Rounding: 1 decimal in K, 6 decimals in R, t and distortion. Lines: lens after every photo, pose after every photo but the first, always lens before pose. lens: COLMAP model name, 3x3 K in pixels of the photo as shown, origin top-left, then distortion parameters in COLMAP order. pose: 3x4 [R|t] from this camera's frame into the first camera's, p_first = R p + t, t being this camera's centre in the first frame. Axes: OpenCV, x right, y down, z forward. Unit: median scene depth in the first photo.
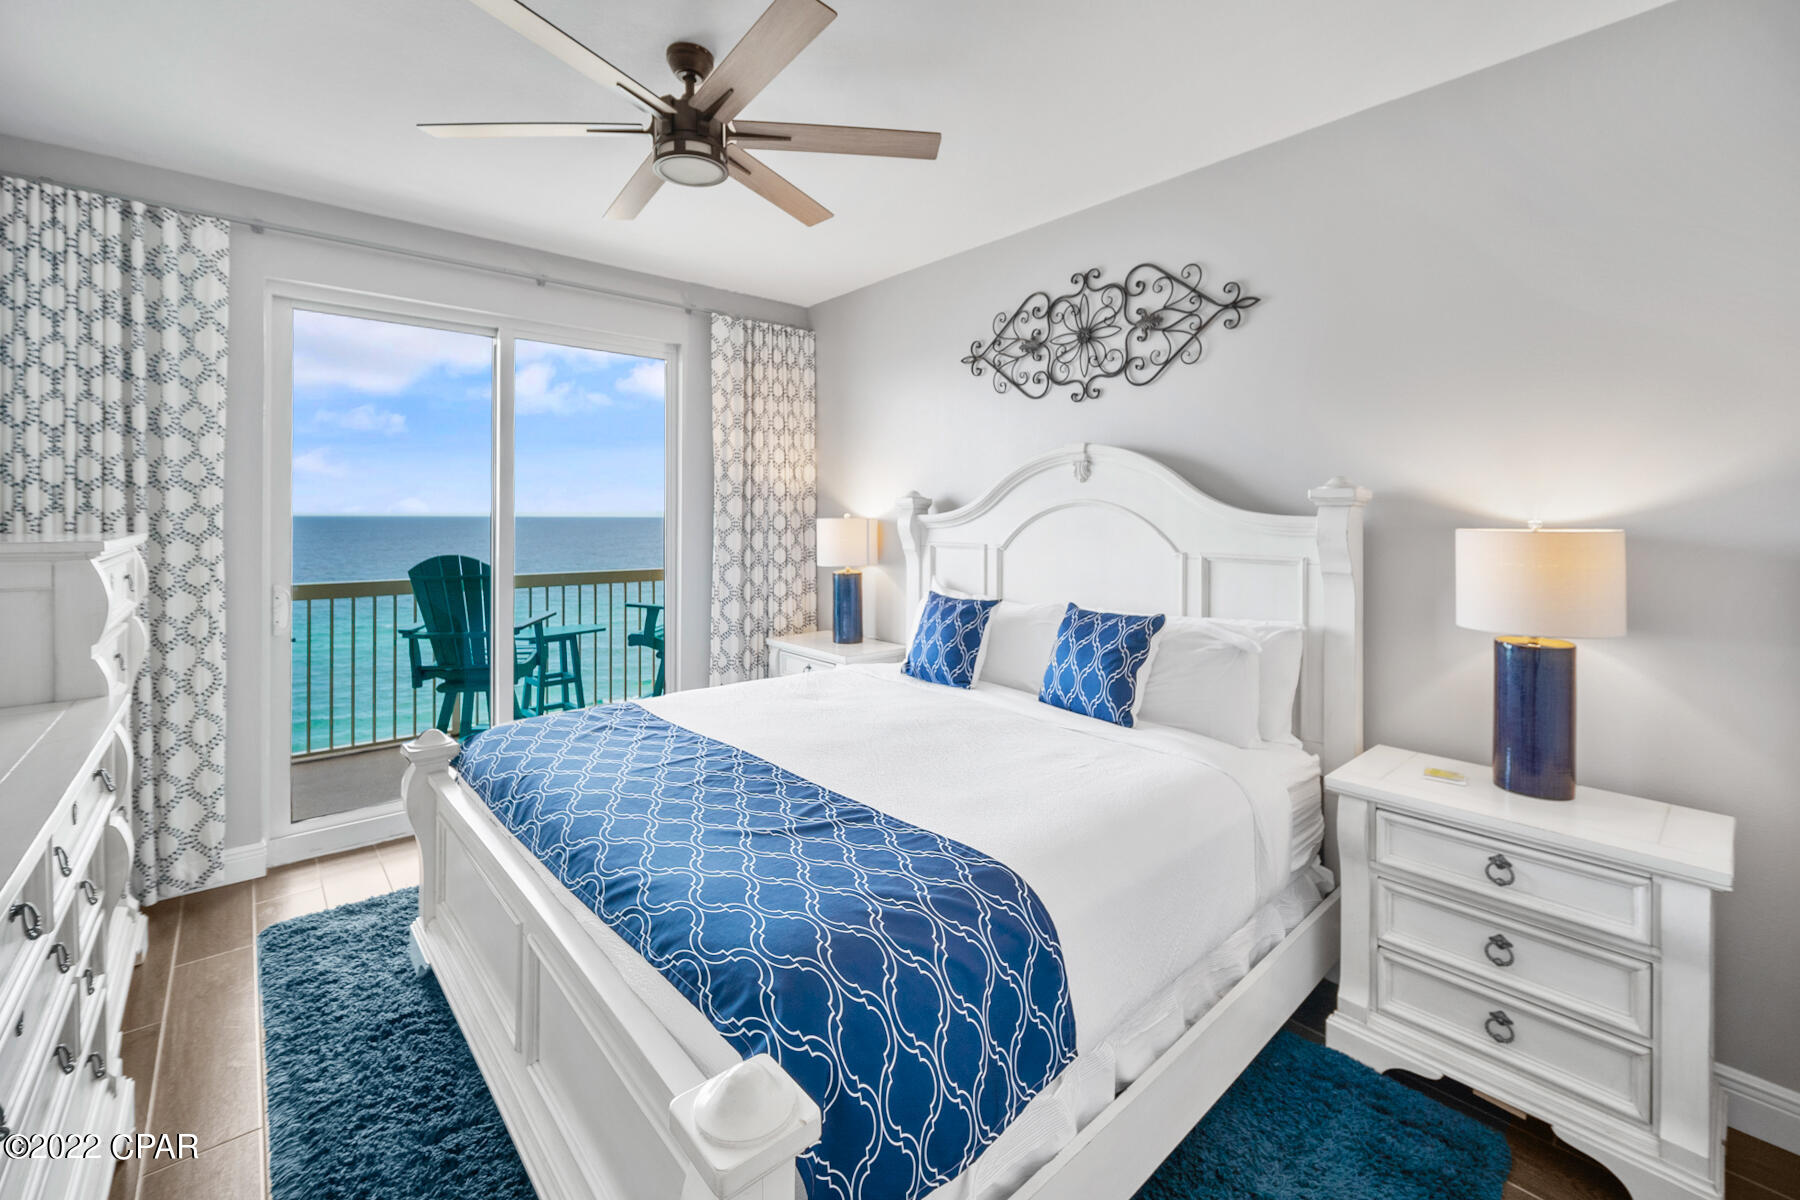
lens RADIAL K [[744.1, 0, 893.9], [0, 744.1, 523.5], [0, 0, 1]] dist [-0.000988, -0.000410]
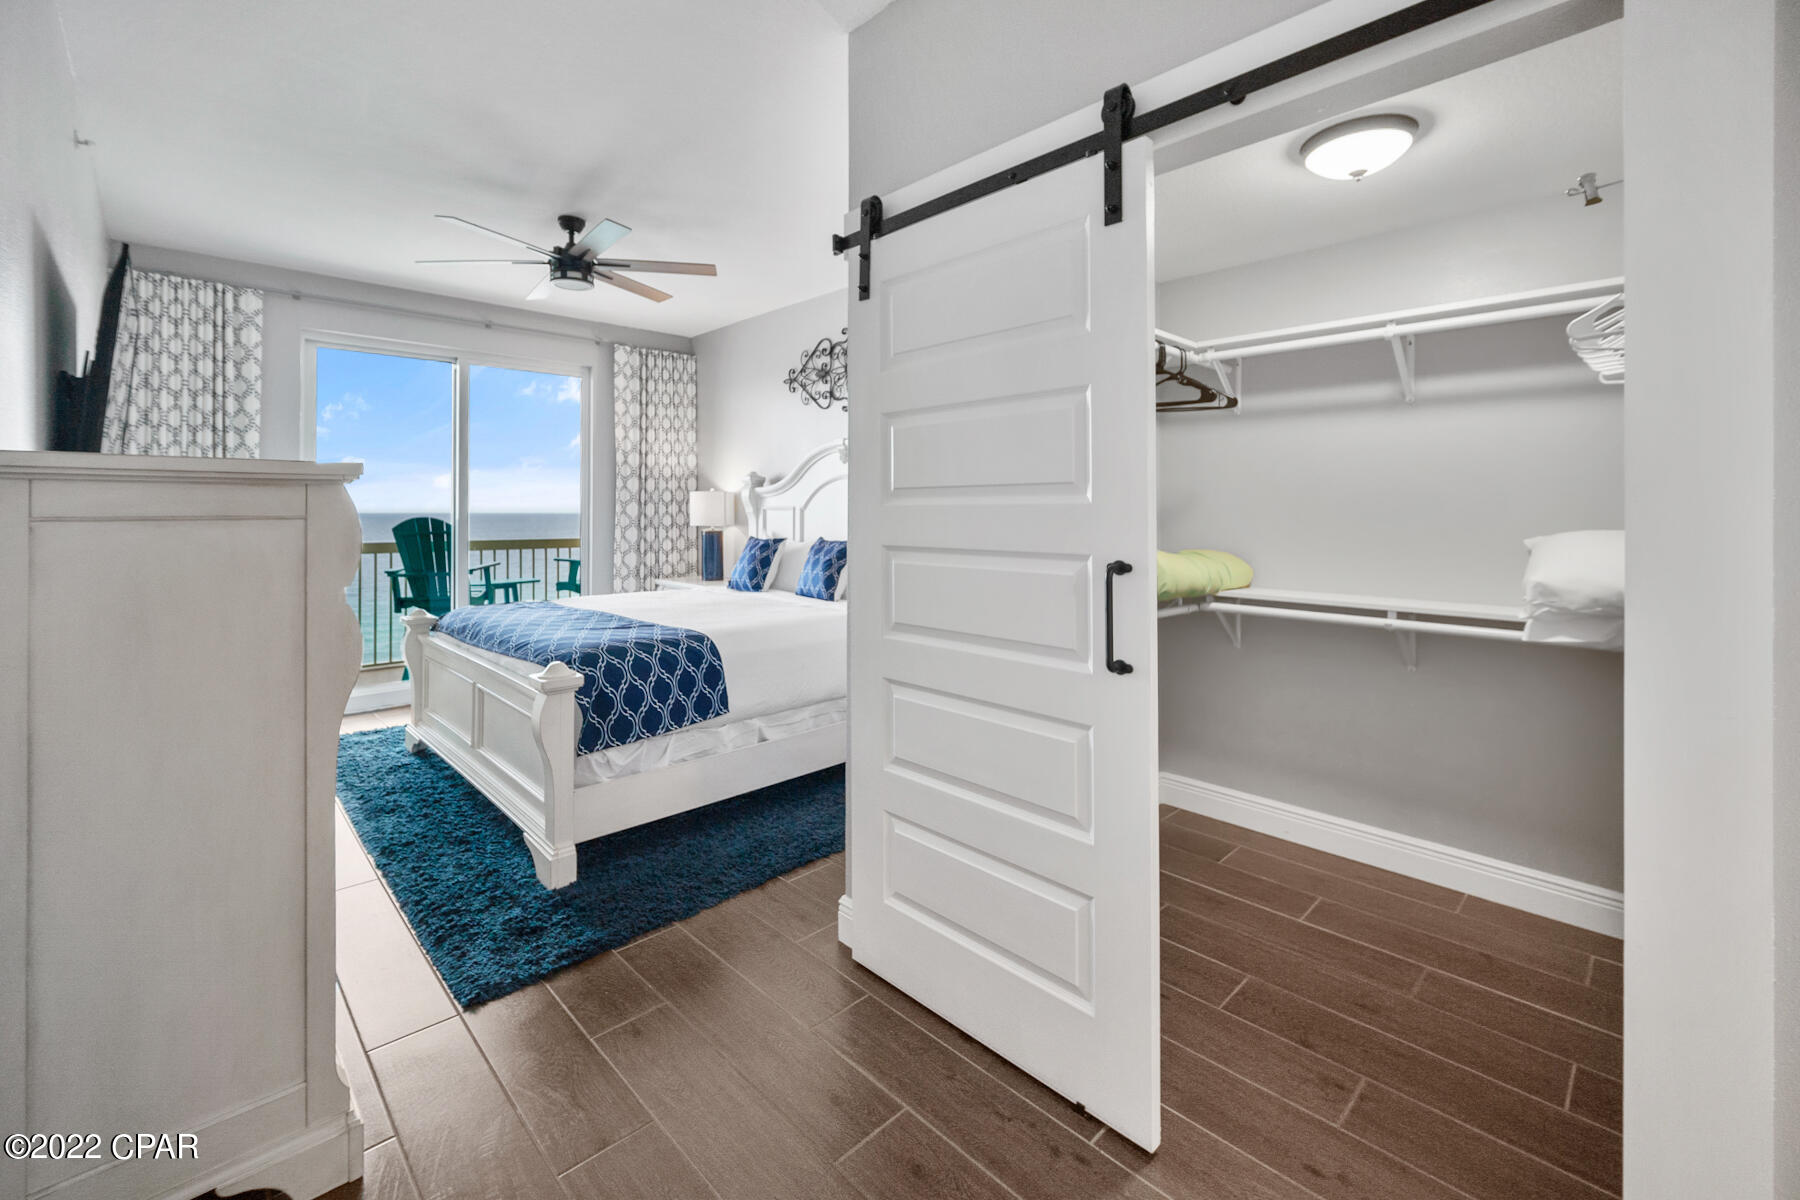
lens RADIAL K [[754.6, 0, 894.6], [0, 754.6, 517.0], [0, 0, 1]] dist [-0.004733, -0.000090]
pose [[0.998967, -0.002806, 0.045354, 0.253376], [0.002979, 0.999989, -0.003740, 0.054539], [-0.045343, 0.003871, 0.998964, -0.508933]]
